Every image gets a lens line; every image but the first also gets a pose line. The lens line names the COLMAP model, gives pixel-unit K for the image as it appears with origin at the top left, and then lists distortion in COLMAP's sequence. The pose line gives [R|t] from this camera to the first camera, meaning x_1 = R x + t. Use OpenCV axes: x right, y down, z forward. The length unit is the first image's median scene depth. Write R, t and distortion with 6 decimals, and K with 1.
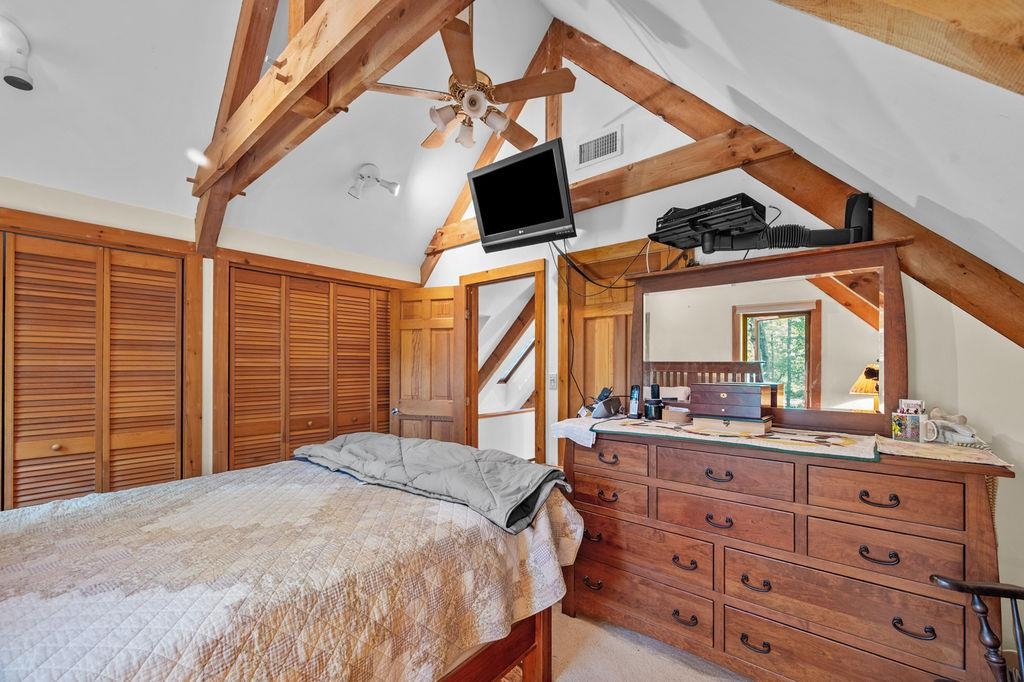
lens RADIAL K [[422.6, 0, 511.4], [0, 422.6, 365.6], [0, 0, 1]] dist [0.000809, 0.000072]
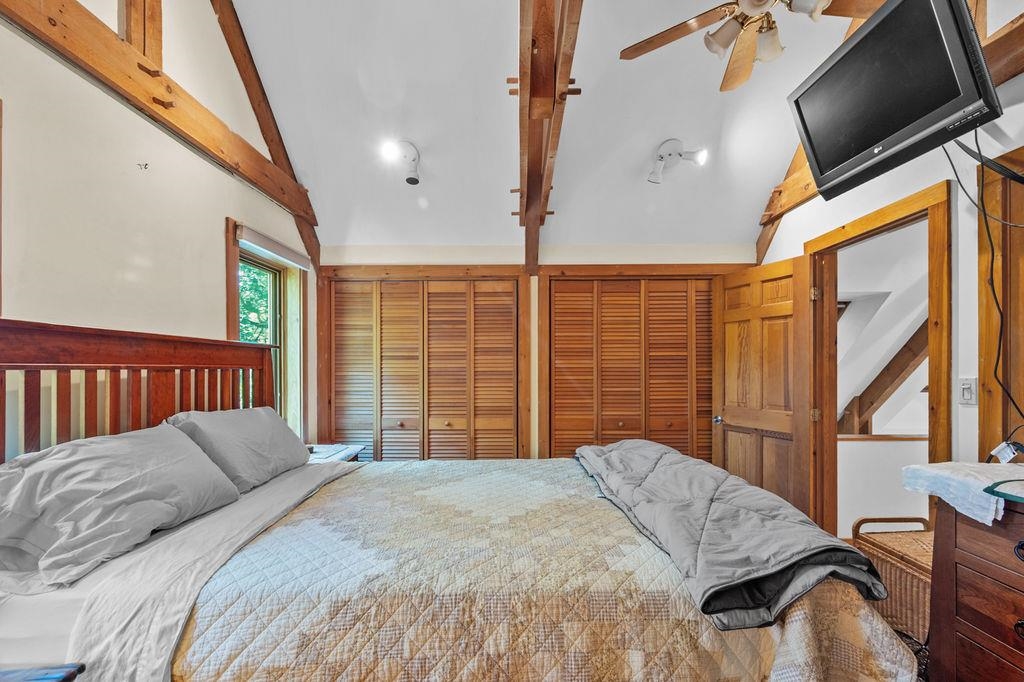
lens RADIAL K [[428.4, 0, 513.7], [0, 428.4, 367.9], [0, 0, 1]] dist [-0.000623, -0.000487]
pose [[0.648647, -0.003743, -0.761081, 0.167790], [0.005812, 0.999983, 0.000035, 0.002685], [0.761068, -0.004446, 0.648657, 0.195710]]
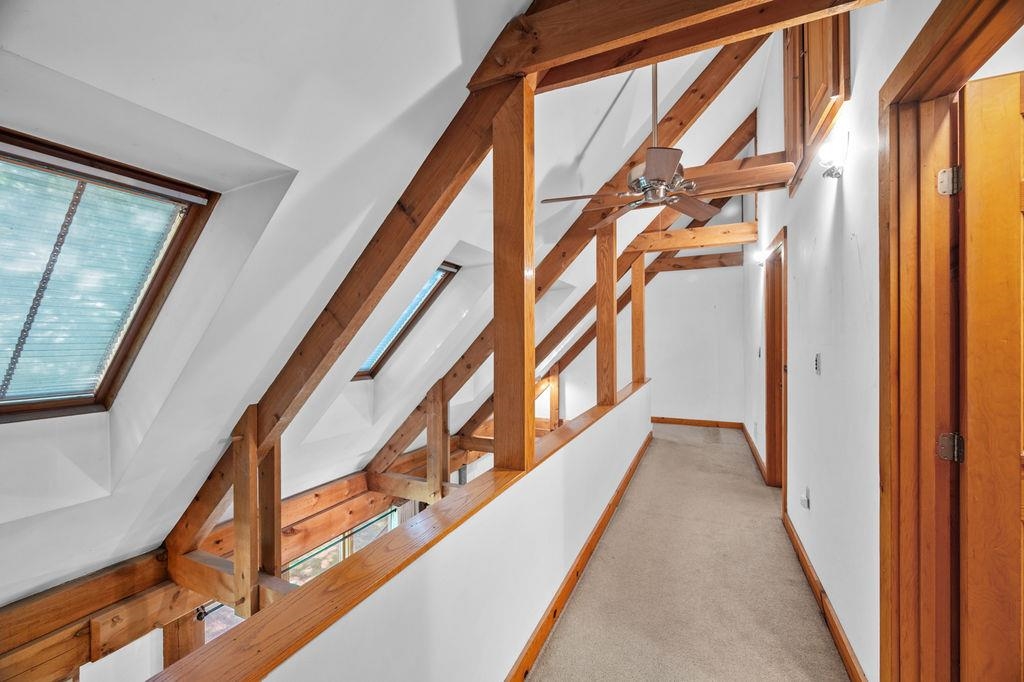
lens RADIAL K [[426.2, 0, 509.0], [0, 426.2, 342.8], [0, 0, 1]] dist [0.000022, -0.000164]
pose [[0.962897, -0.010347, 0.269671, 0.017769], [0.007995, 0.999920, 0.009820, -0.009632], [-0.269751, -0.007300, 0.962902, 1.443925]]
